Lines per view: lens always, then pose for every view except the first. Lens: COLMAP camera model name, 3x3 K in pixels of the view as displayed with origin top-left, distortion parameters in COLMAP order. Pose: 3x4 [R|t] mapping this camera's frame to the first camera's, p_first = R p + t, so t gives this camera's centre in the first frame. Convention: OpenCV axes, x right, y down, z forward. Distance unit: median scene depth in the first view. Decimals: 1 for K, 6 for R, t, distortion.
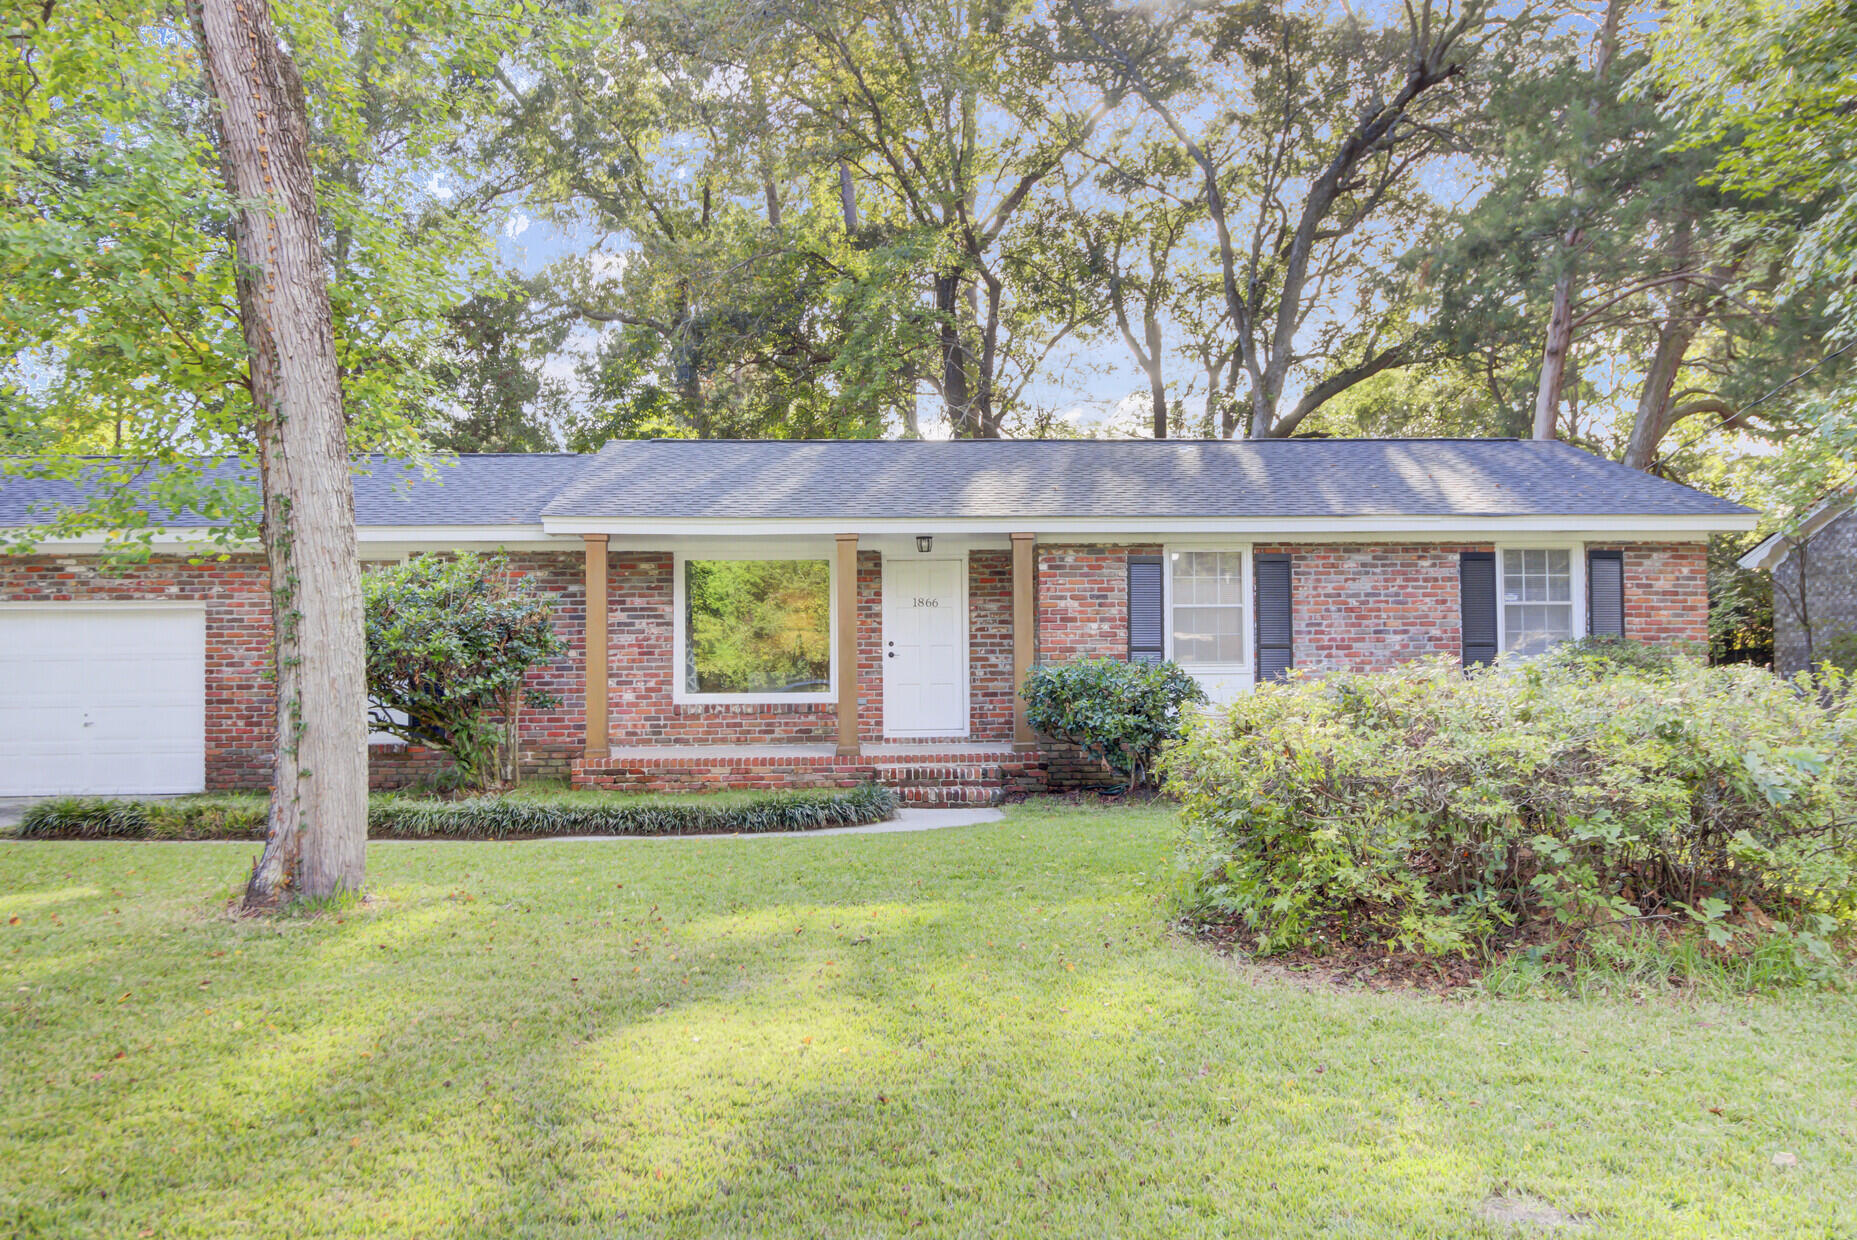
lens RADIAL K [[1509.7, 0, 928.5], [0, 1509.7, 620.0], [0, 0, 1]] dist [-0.002236, -0.004351]
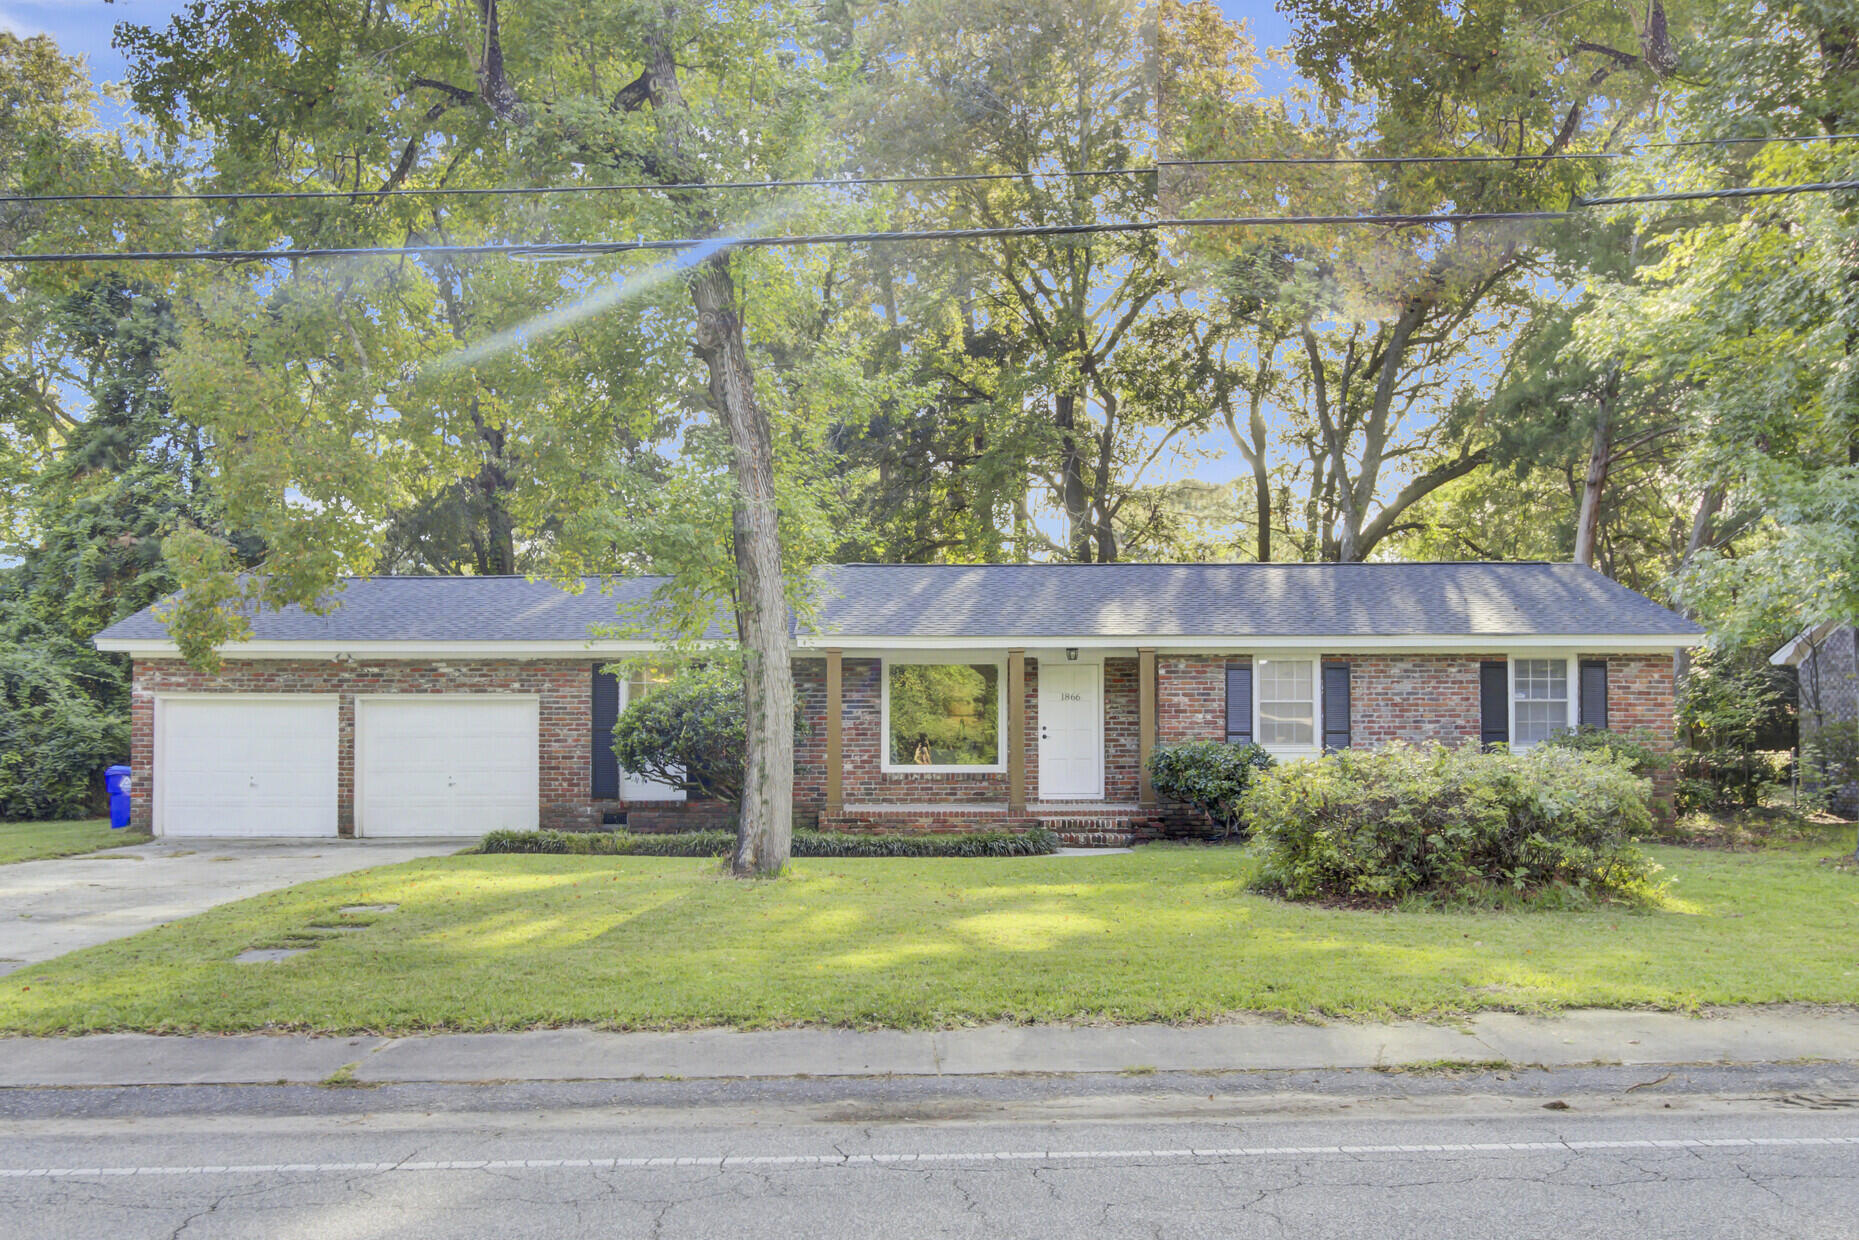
lens RADIAL K [[1585.7, 0, 931.4], [0, 1585.7, 696.2], [0, 0, 1]] dist [-0.005571, -0.004373]
pose [[0.998315, 0.004774, -0.057824, -0.045960], [-0.004798, 0.999988, -0.000272, -0.011968], [0.057822, 0.000549, 0.998327, -0.408793]]
